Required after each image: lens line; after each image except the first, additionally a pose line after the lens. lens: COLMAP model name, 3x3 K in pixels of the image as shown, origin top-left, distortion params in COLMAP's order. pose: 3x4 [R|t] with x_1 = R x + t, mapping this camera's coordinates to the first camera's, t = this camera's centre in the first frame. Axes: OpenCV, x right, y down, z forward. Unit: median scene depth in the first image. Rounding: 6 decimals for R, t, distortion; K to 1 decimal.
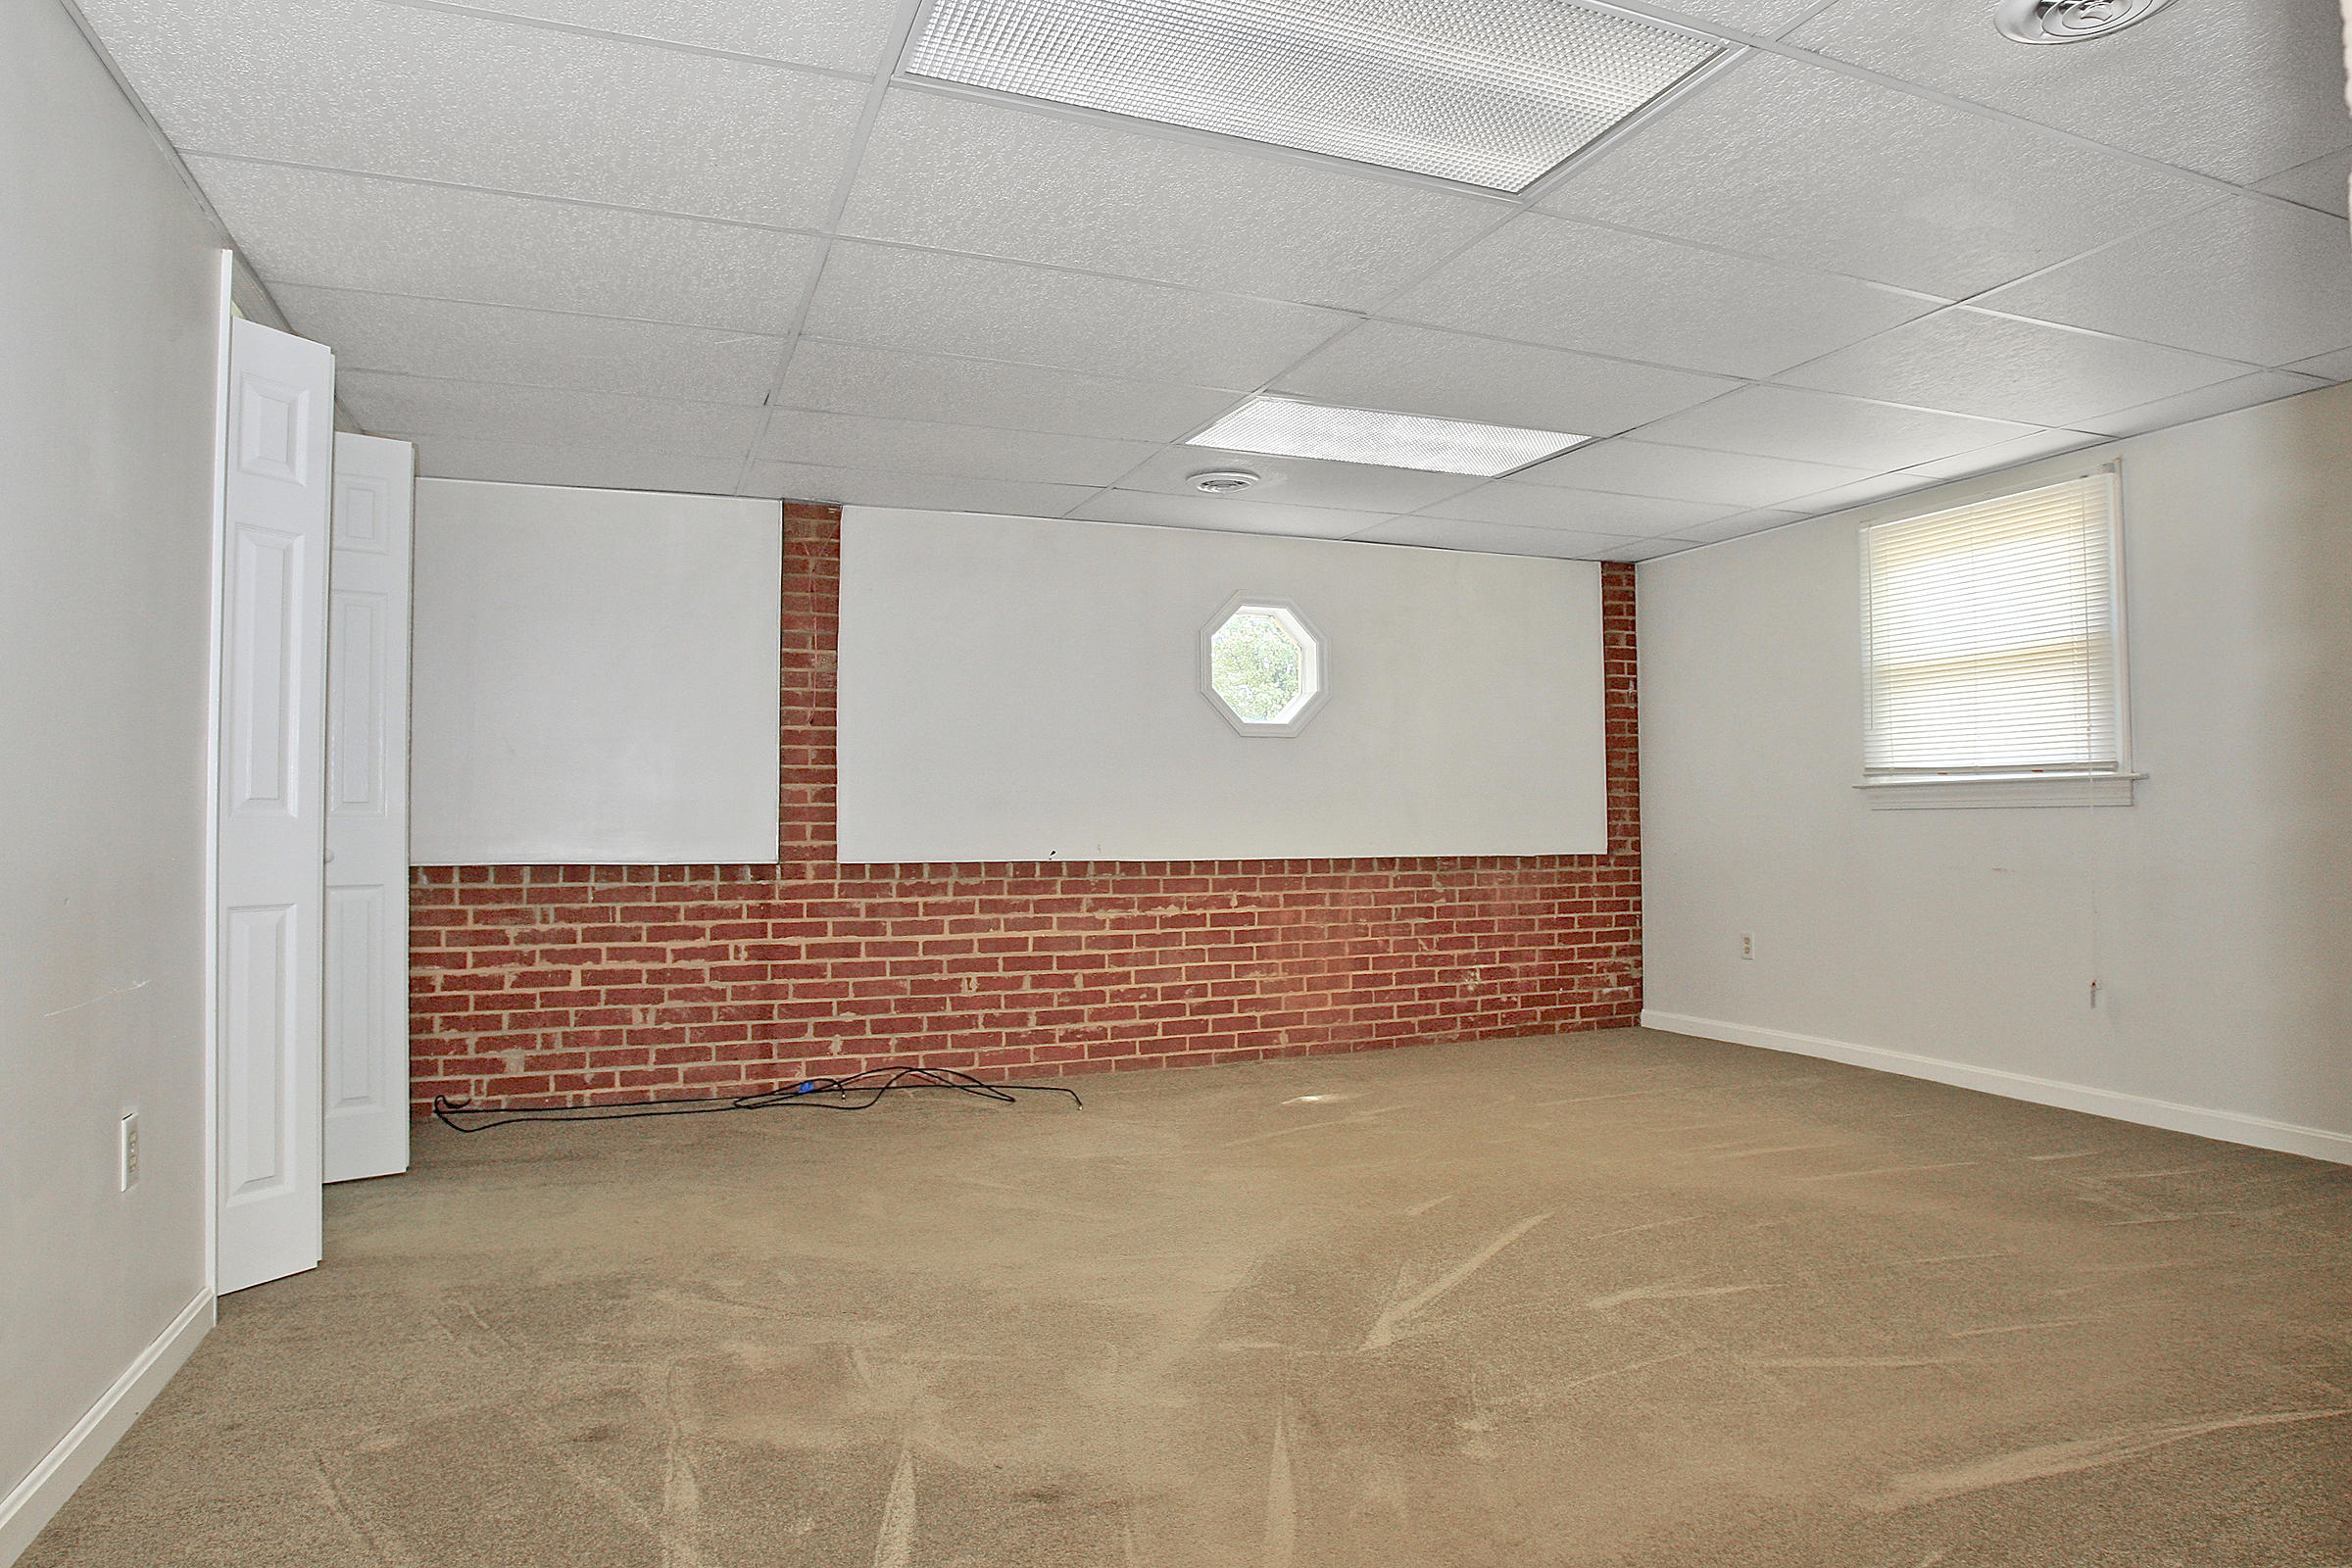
lens RADIAL K [[1393.0, 0, 1176.0], [0, 1393.0, 784.0], [0, 0, 1]] dist [-0.093291, 0.060199]
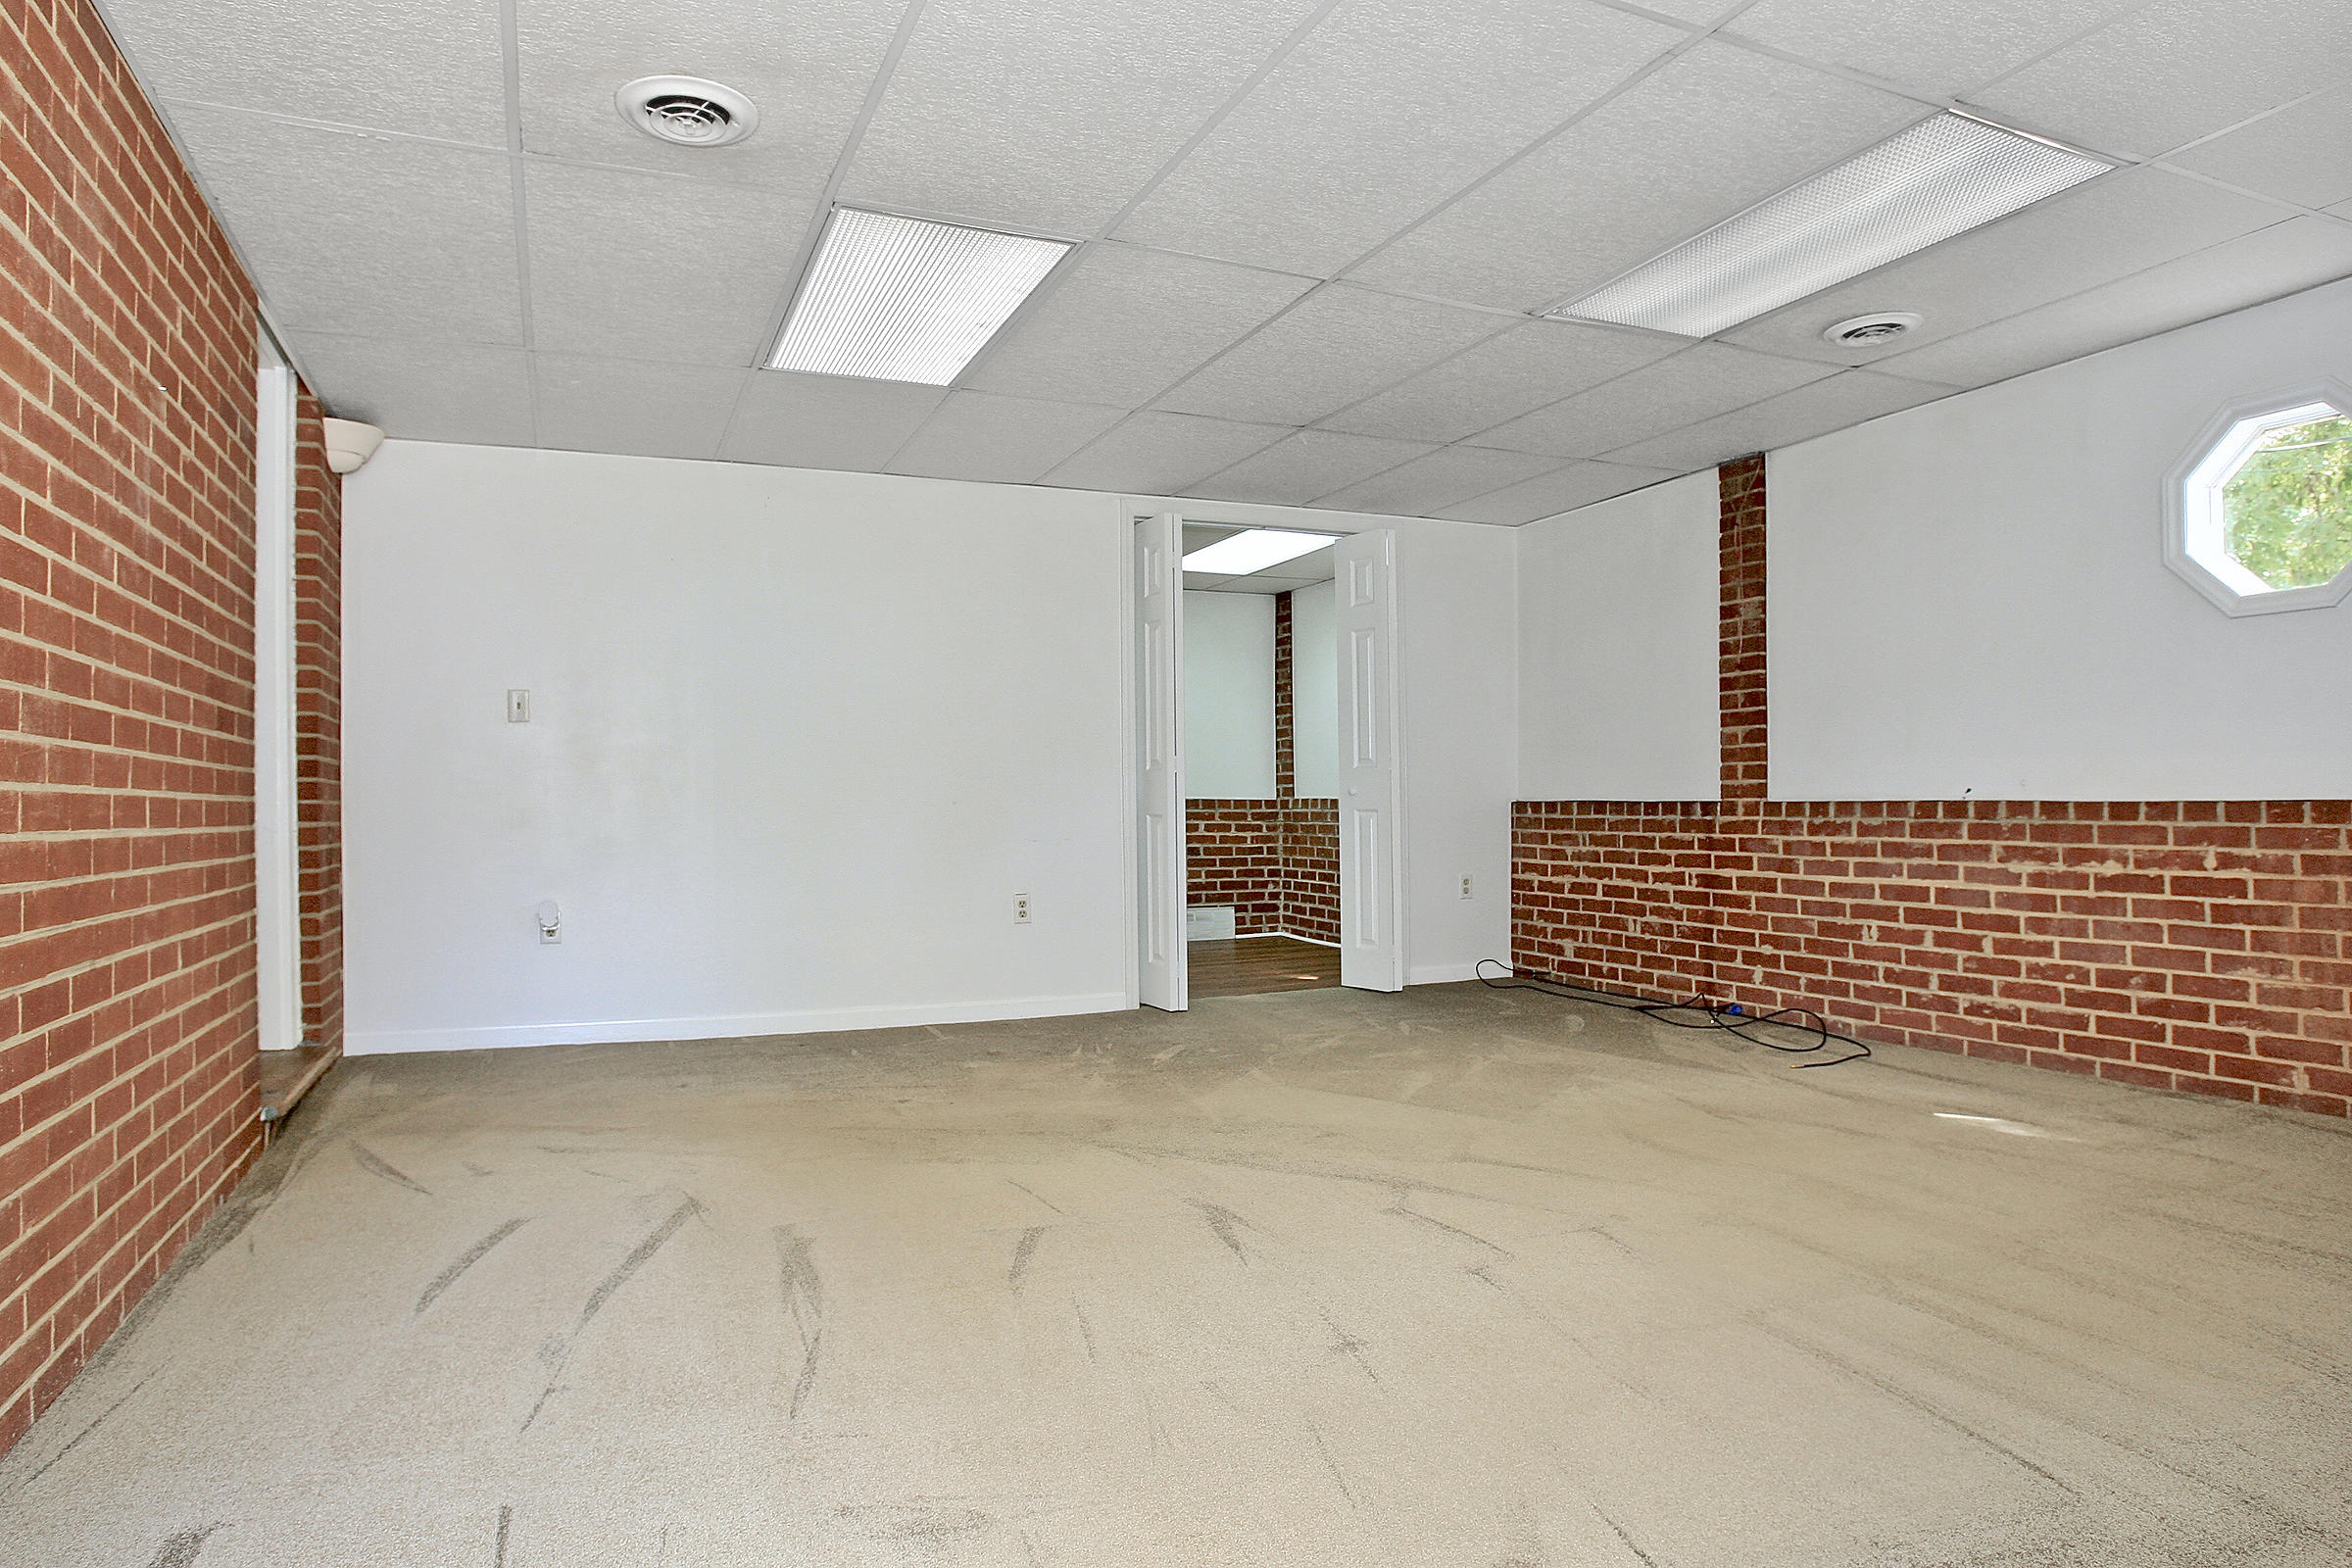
lens RADIAL K [[1393.0, 0, 1176.0], [0, 1393.0, 784.0], [0, 0, 1]] dist [-0.093291, 0.060199]
pose [[0.031493, -0.009052, -0.999463, 0.754286], [0.040893, 0.999133, -0.007760, 0.033896], [0.998667, -0.040627, 0.031836, 0.518221]]
